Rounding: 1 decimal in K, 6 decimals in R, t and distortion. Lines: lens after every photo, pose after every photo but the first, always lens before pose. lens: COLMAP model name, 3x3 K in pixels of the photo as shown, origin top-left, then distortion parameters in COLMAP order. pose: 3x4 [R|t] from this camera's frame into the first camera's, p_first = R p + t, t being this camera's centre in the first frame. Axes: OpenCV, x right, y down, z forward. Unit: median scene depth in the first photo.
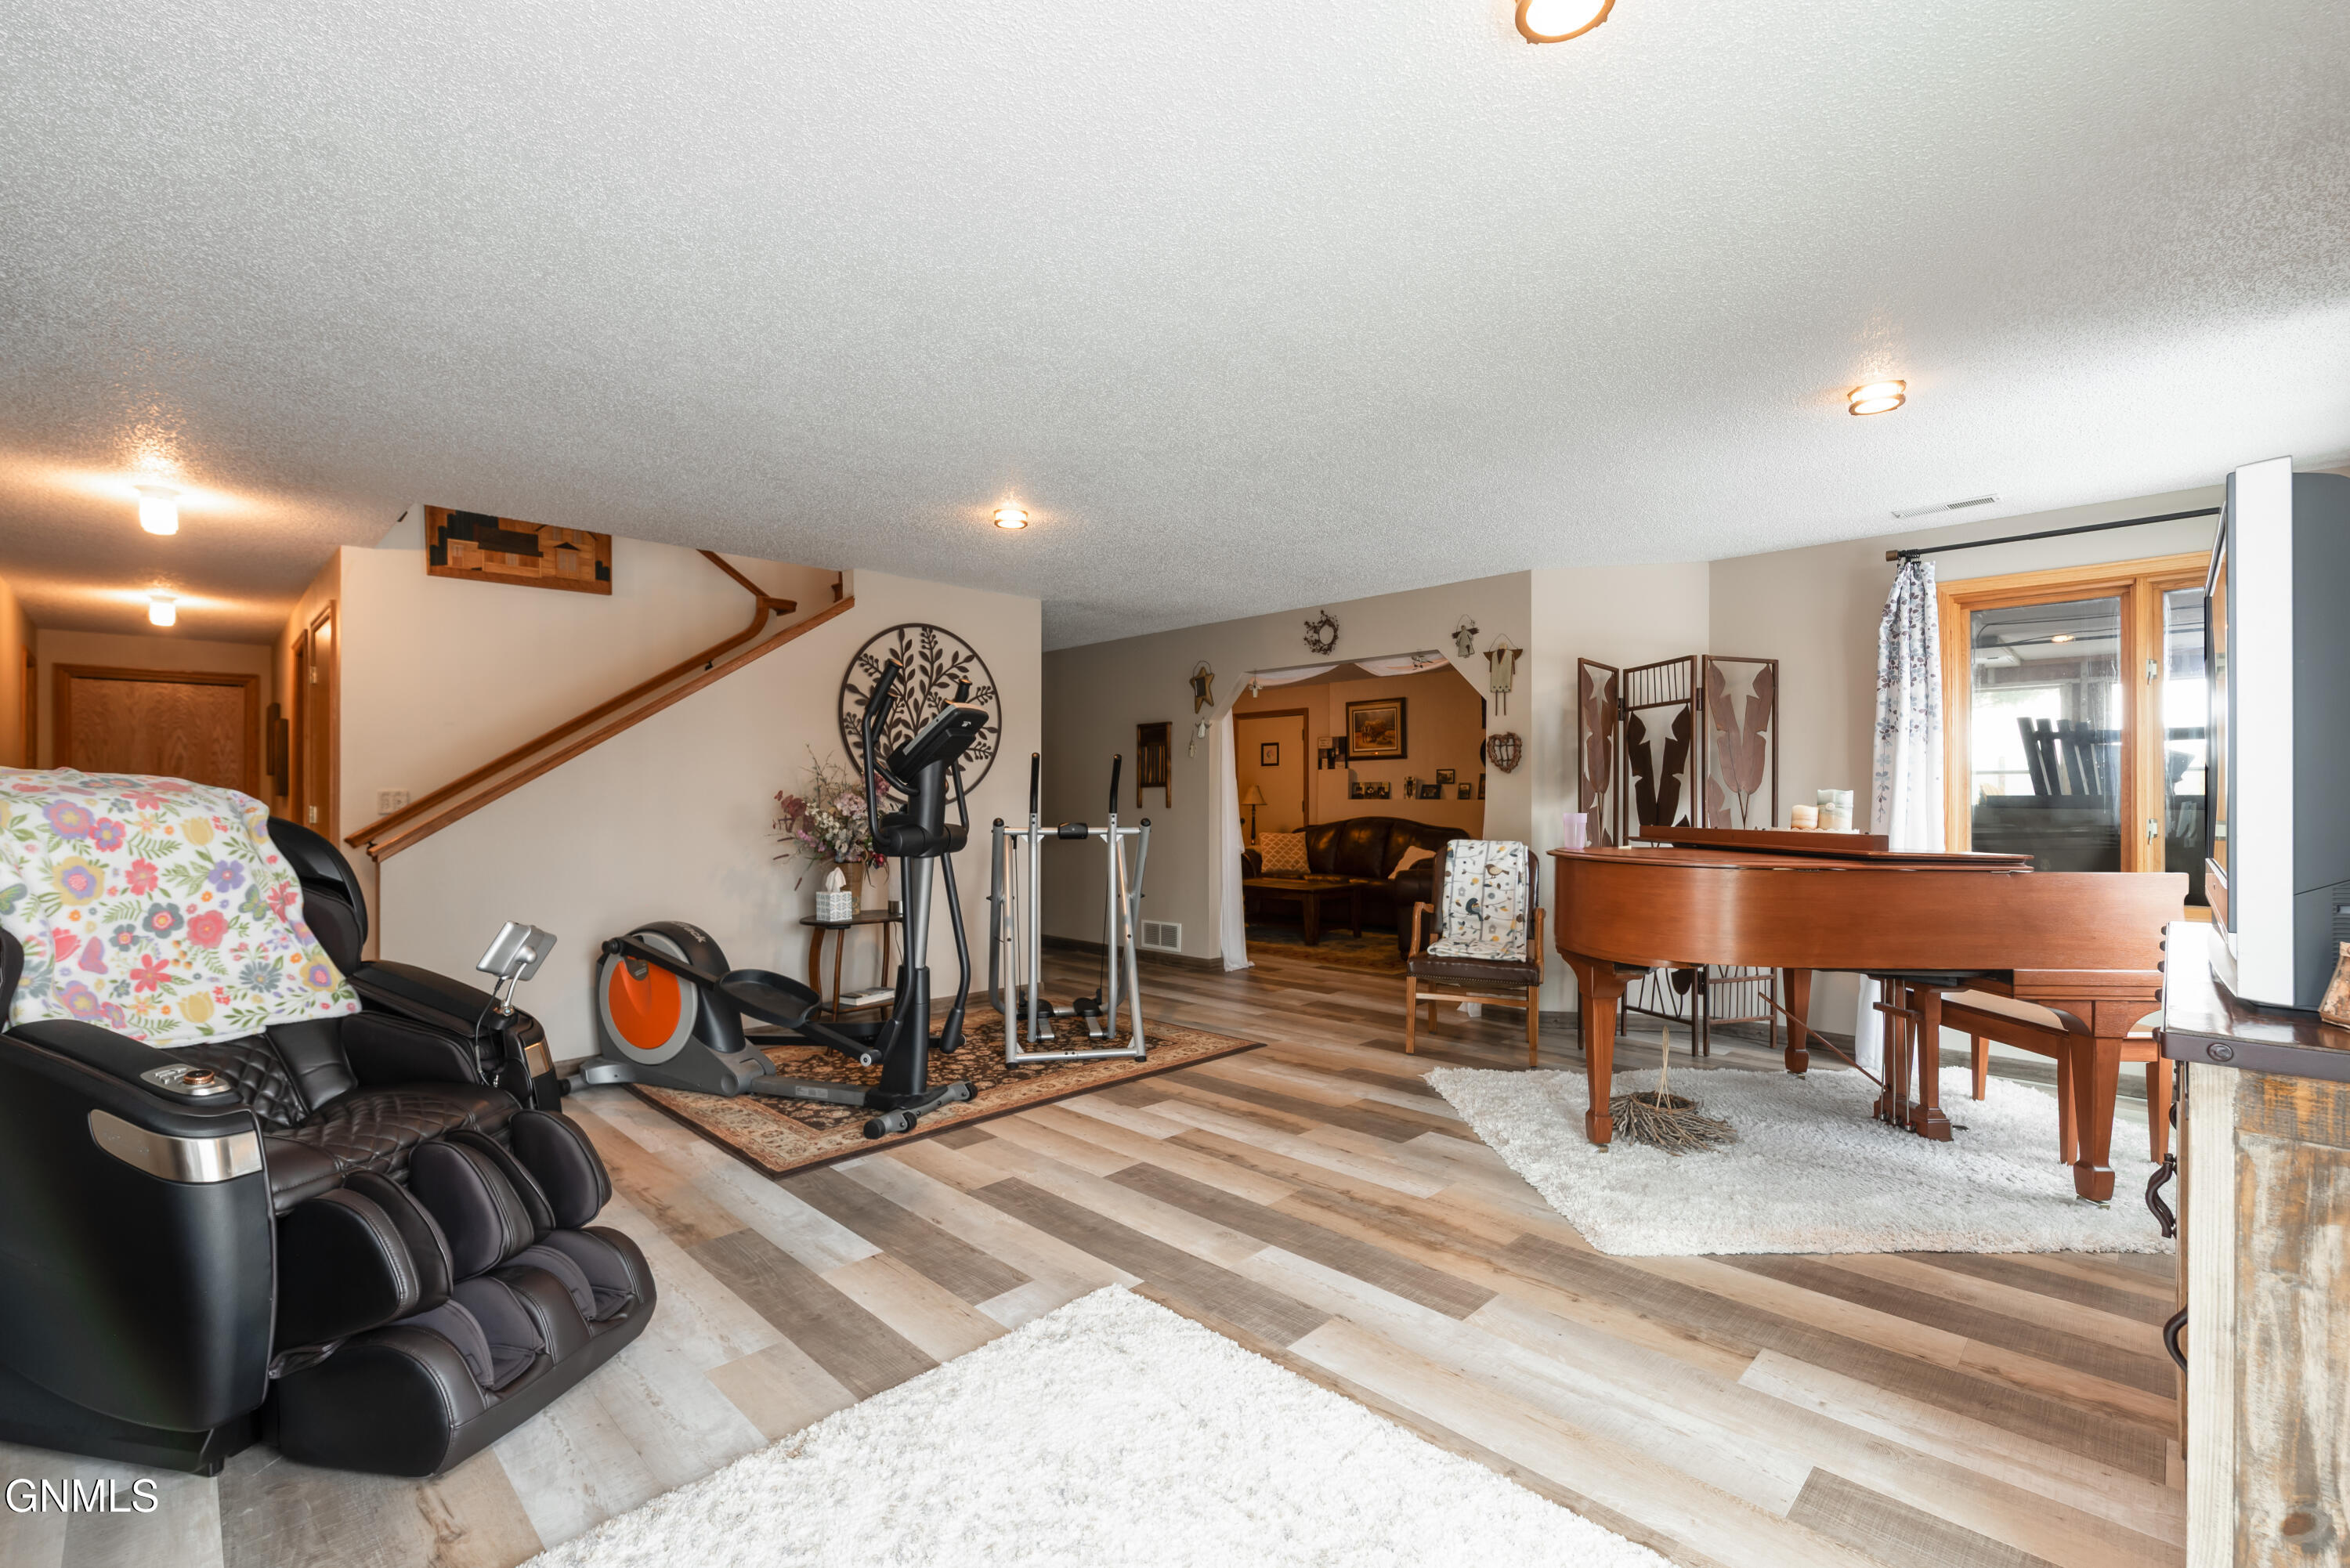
lens RADIAL K [[1014.2, 0, 1175.4], [0, 1014.2, 791.5], [0, 0, 1]] dist [-0.001151, 0.000290]
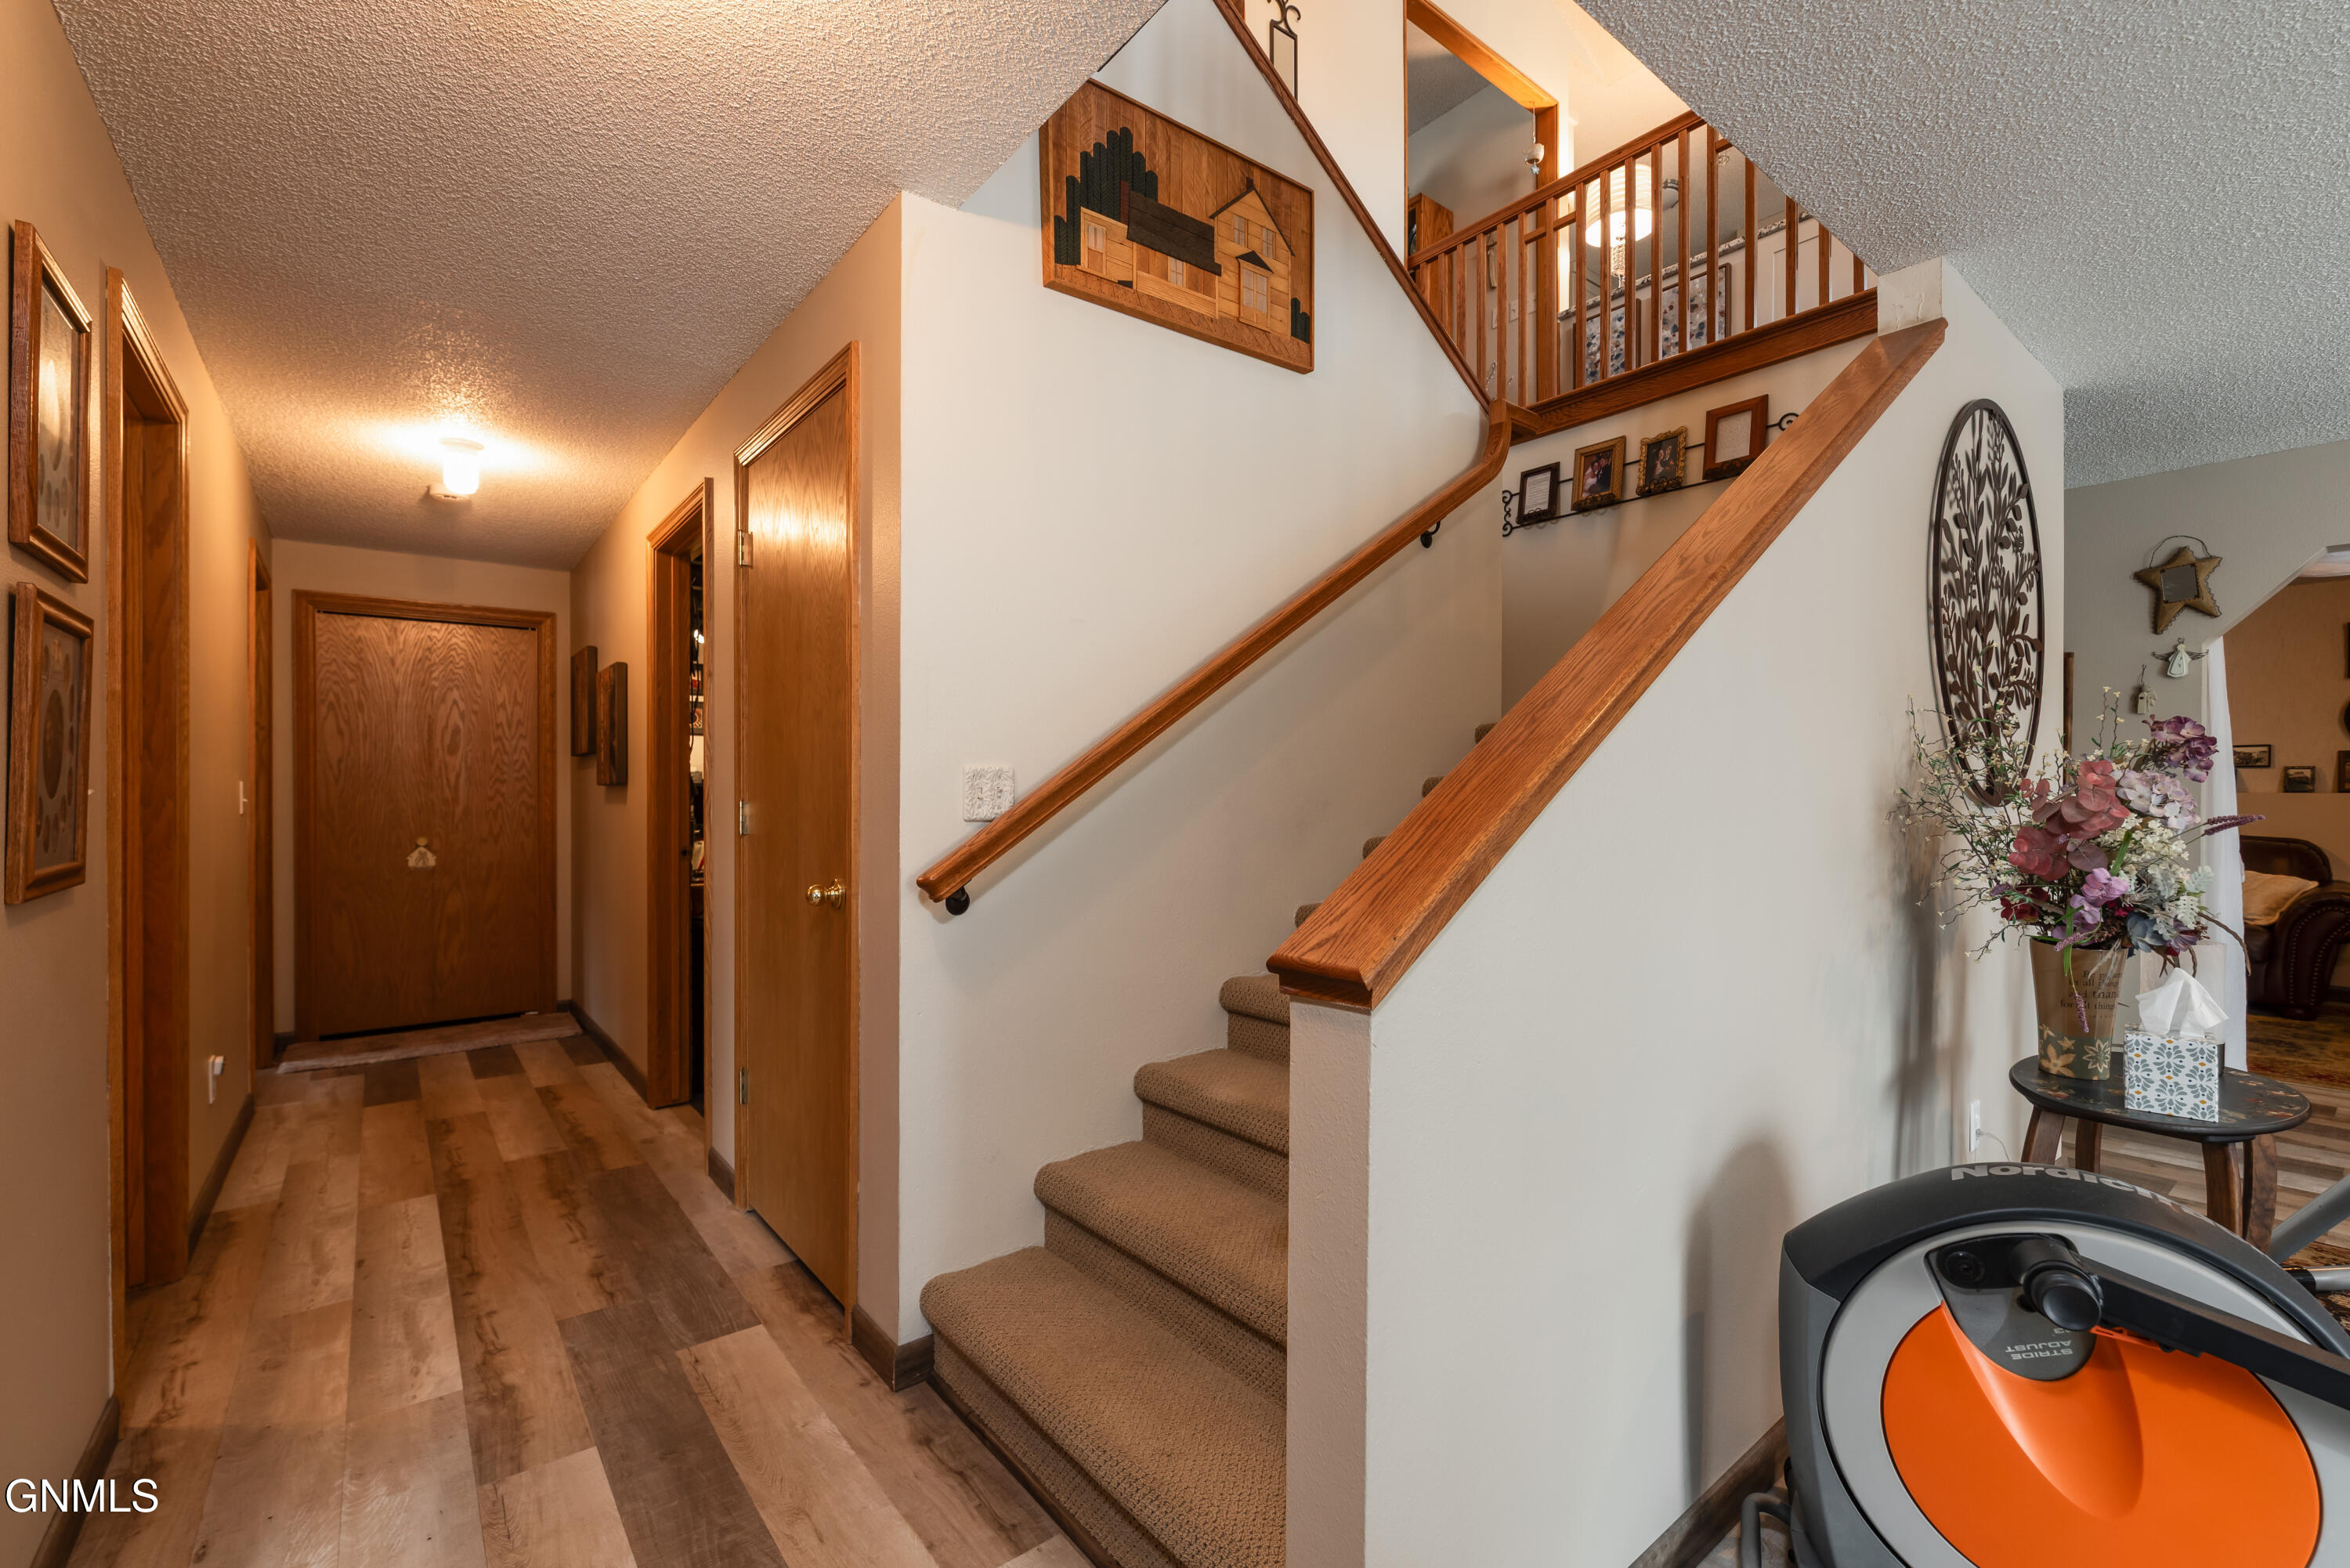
lens RADIAL K [[1014.2, 0, 1168.2], [0, 1014.2, 787.3], [0, 0, 1]] dist [-0.001151, 0.000290]
pose [[0.992738, 0.000046, -0.120297, -0.357521], [-0.000070, 1.000000, -0.000196, 0.004427], [0.120297, 0.000203, 0.992738, 0.319197]]
